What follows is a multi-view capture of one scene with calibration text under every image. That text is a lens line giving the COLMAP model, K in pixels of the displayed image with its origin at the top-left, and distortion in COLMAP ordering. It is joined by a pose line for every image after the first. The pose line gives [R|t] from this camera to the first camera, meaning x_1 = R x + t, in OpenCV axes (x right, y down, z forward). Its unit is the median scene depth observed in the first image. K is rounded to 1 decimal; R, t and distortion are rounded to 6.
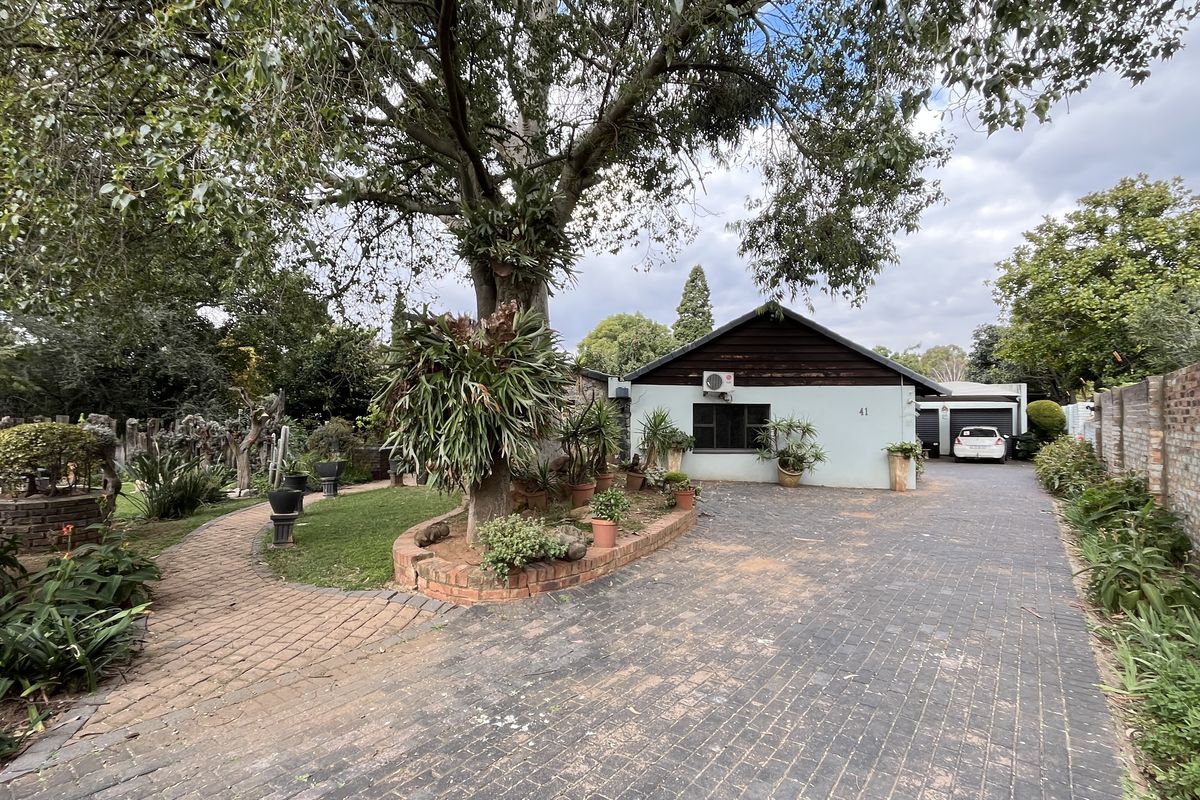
lens RADIAL K [[577.7, 0, 599.2], [0, 577.7, 406.1], [0, 0, 1]] dist [-0.001198, 0.000342]
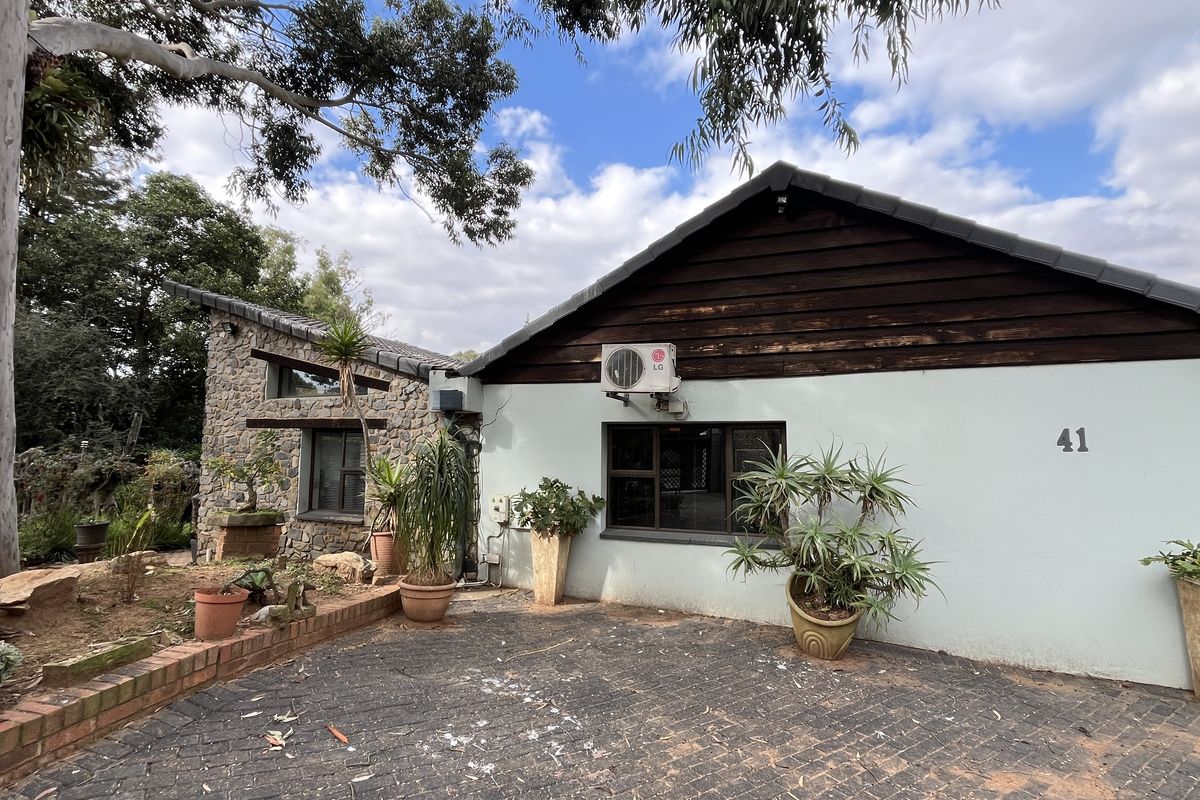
lens RADIAL K [[577.7, 0, 598.7], [0, 577.7, 403.3], [0, 0, 1]] dist [-0.001198, 0.000342]
pose [[0.945217, -0.022815, -0.325643, 0.300498], [-0.001780, 0.997180, -0.075031, 0.013422], [0.326437, 0.071500, 0.942511, 0.578927]]
